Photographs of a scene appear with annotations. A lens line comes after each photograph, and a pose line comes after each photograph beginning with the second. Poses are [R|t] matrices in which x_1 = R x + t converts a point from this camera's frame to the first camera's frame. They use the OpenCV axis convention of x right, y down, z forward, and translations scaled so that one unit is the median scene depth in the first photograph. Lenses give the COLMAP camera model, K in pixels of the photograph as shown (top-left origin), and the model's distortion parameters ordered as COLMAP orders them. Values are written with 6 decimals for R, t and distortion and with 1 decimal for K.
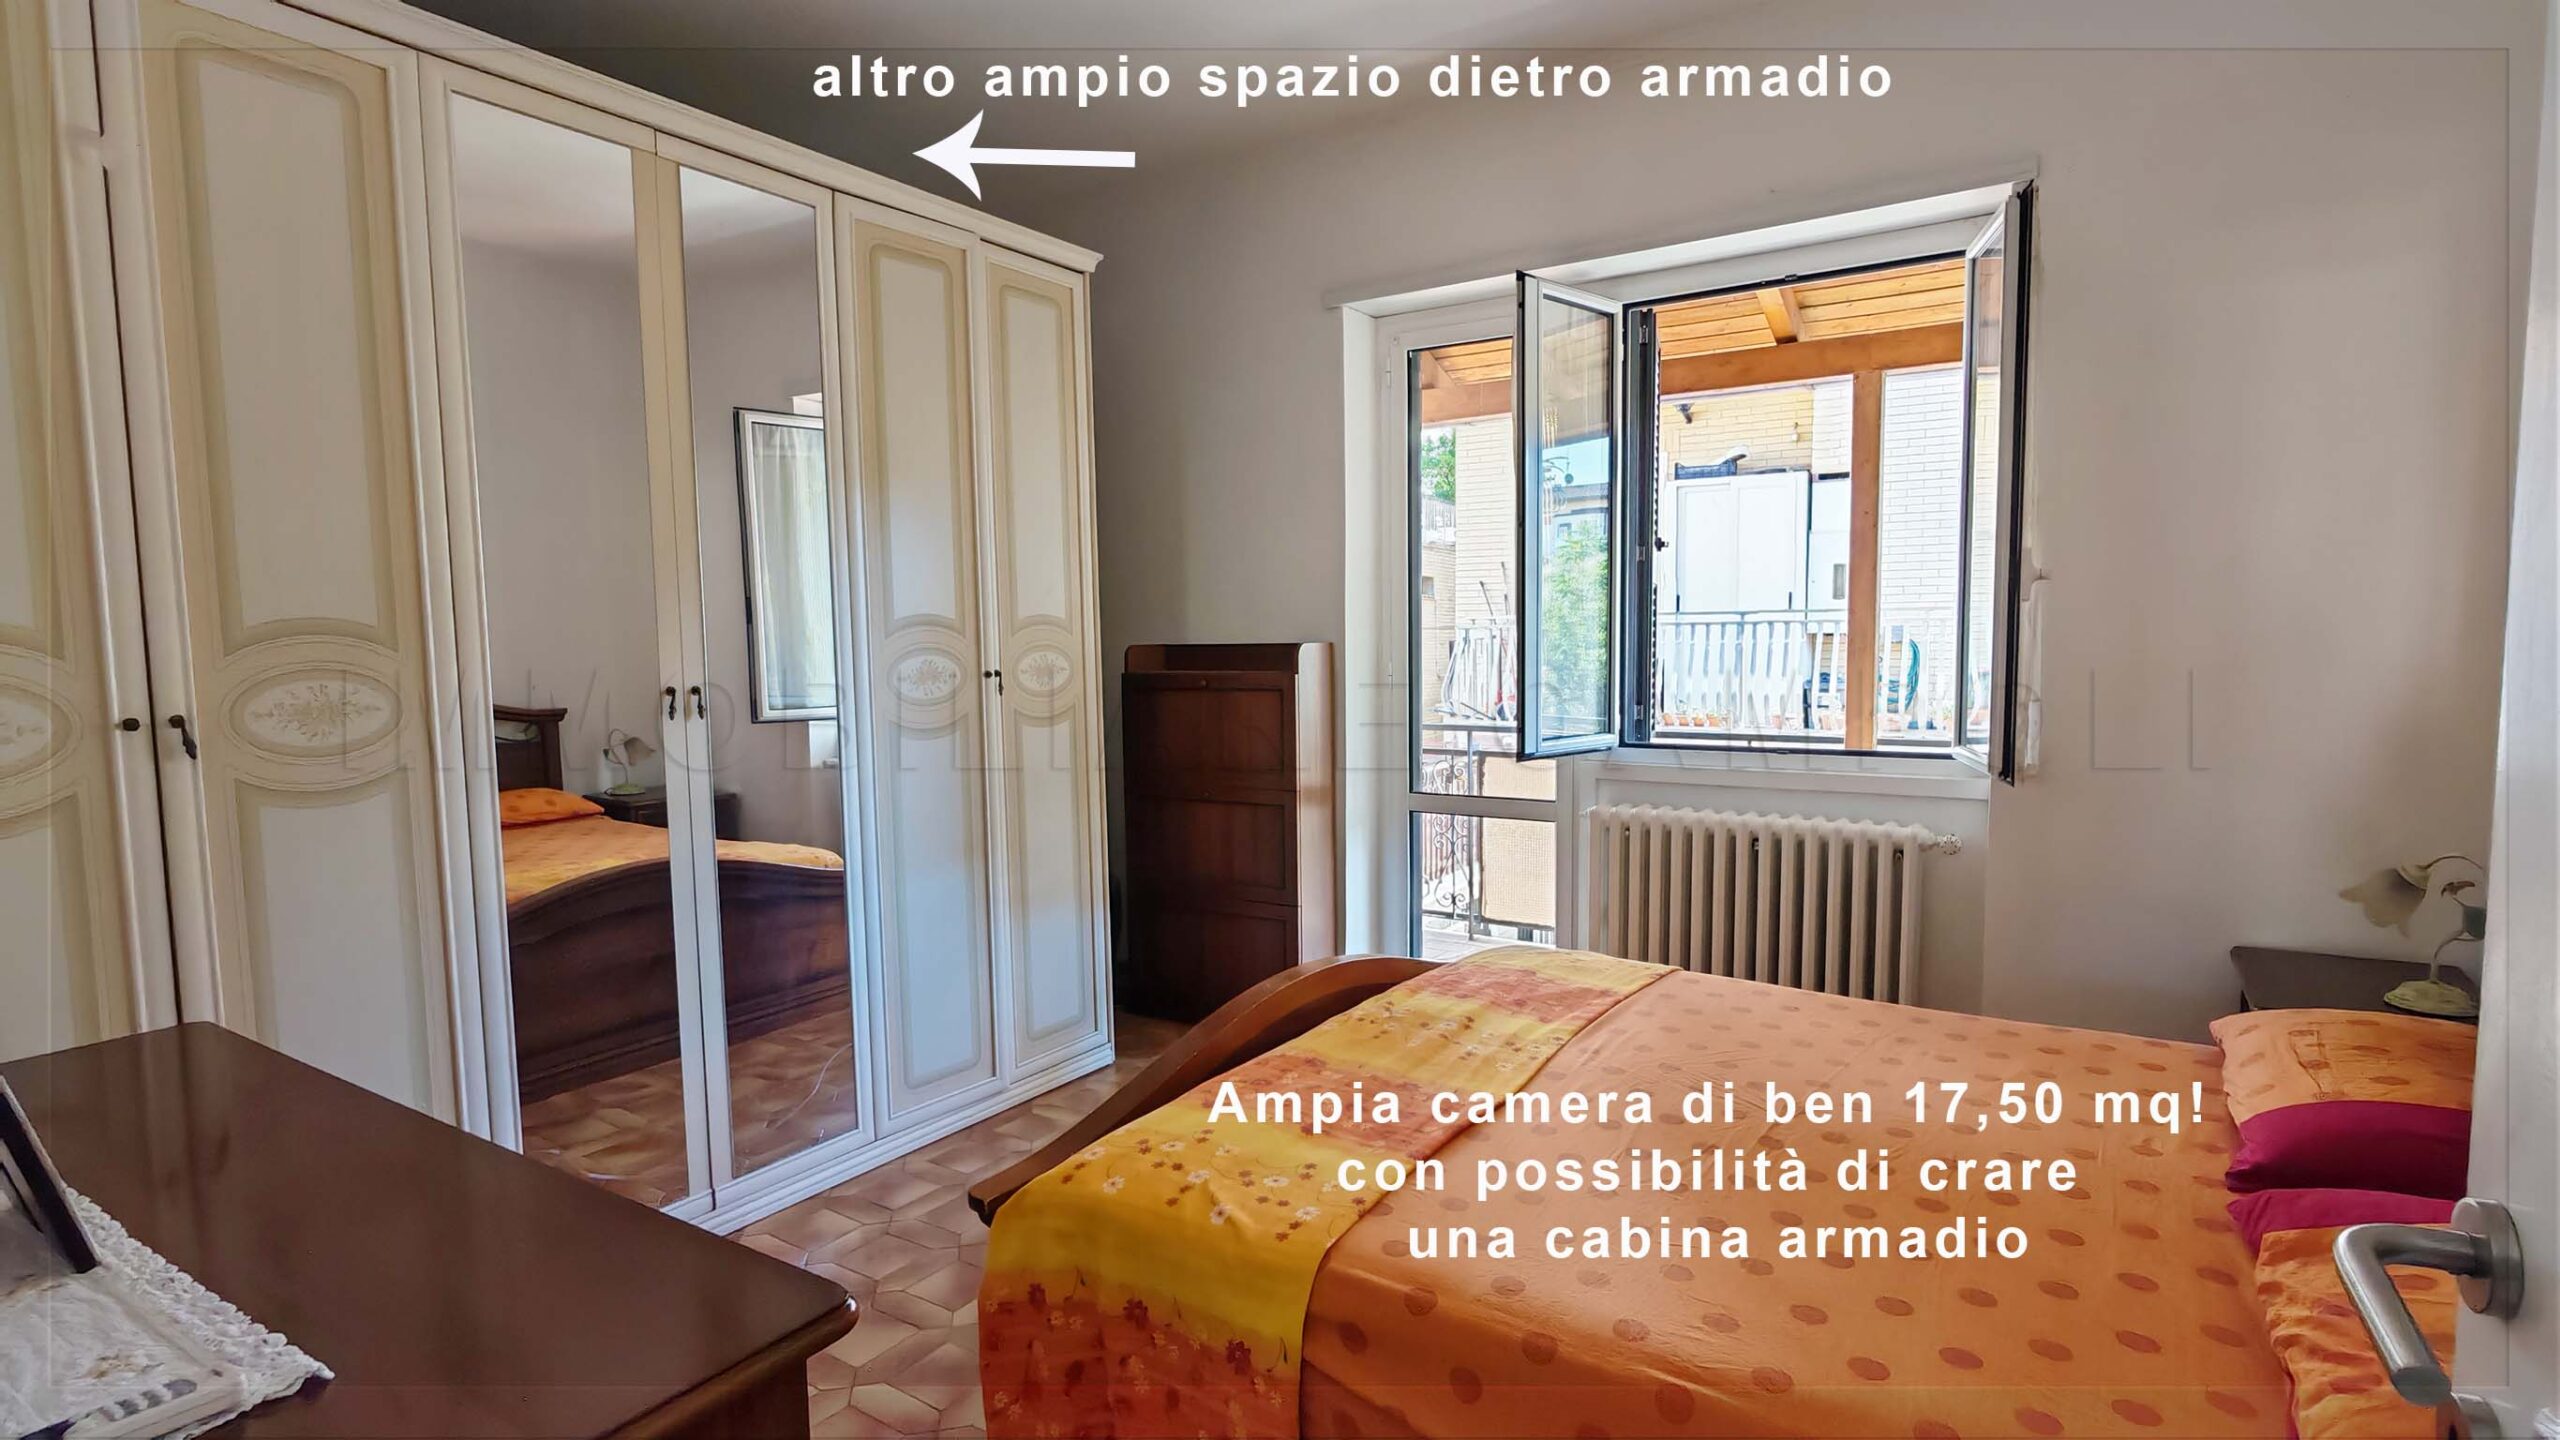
lens RADIAL K [[1250.3, 0, 1260.6], [0, 1250.3, 733.1], [0, 0, 1]] dist [0.000311, 0.000133]
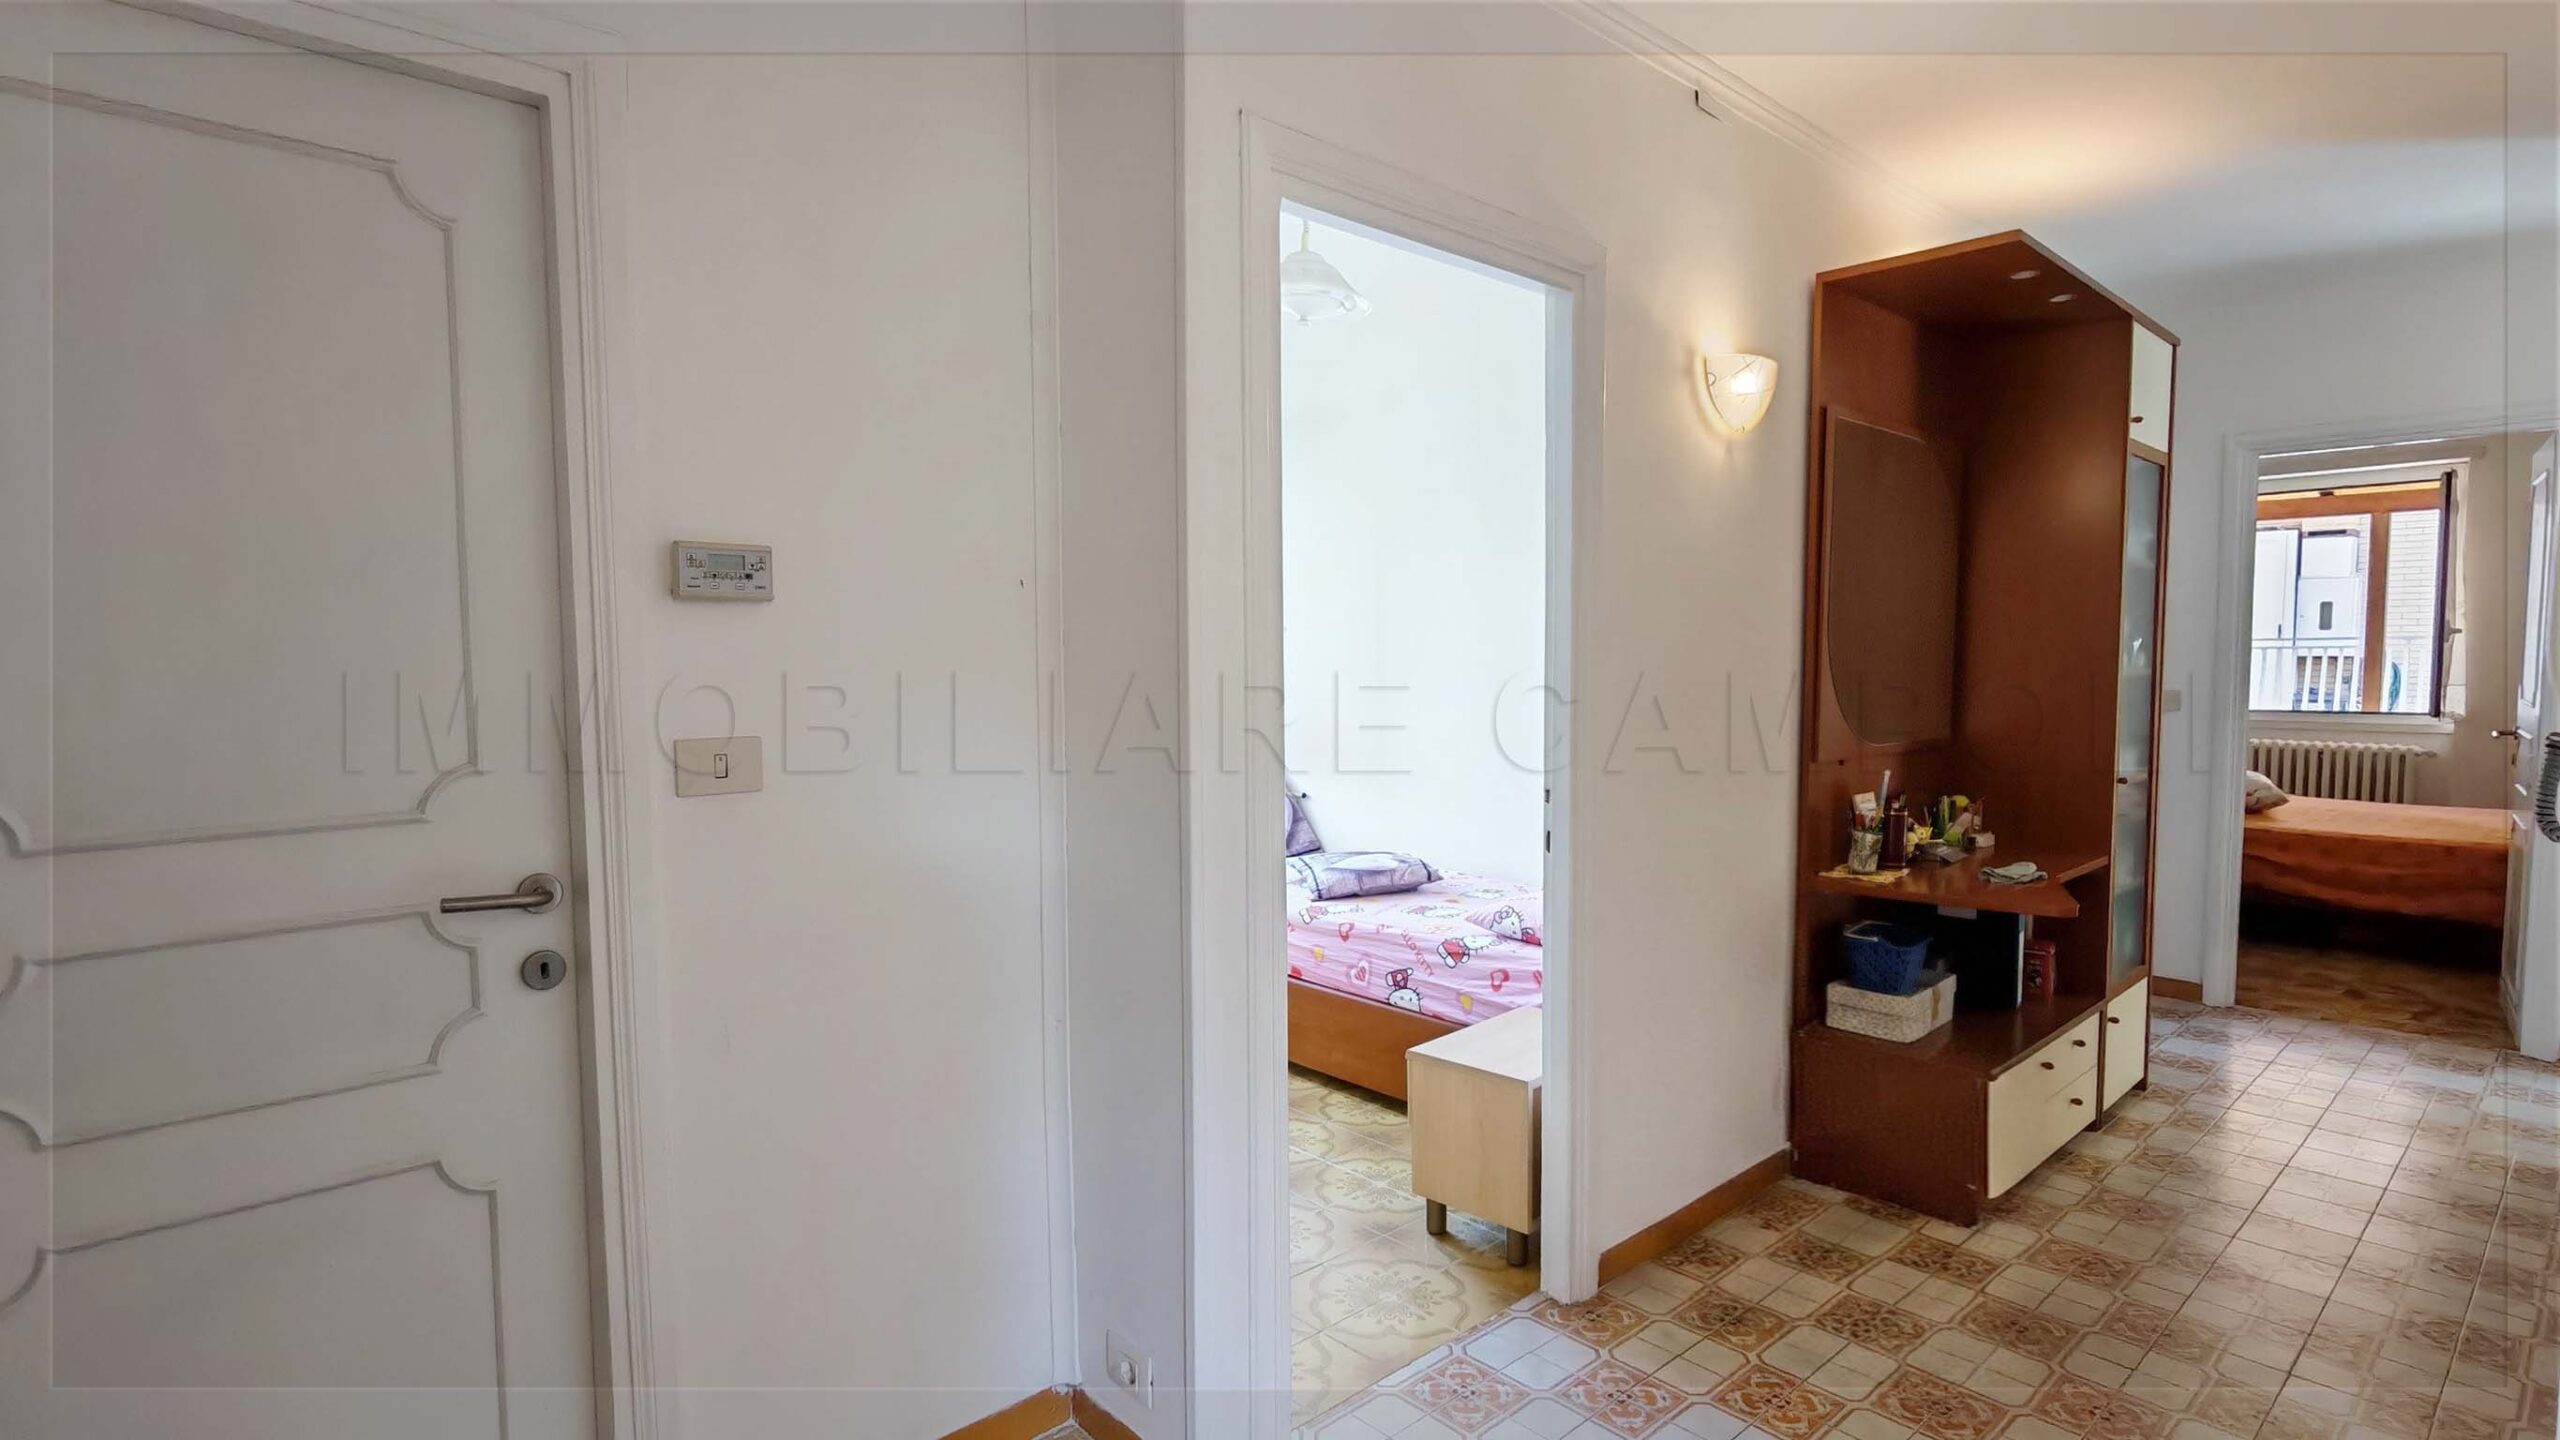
lens RADIAL K [[1222.3, 0, 1271.2], [0, 1222.3, 728.2], [0, 0, 1]] dist [-0.003626, -0.000350]
pose [[0.967121, 0.020116, -0.253520, -0.381625], [-0.025605, 0.999503, -0.018369, 0.063170], [0.253025, 0.024256, 0.967156, -0.688274]]
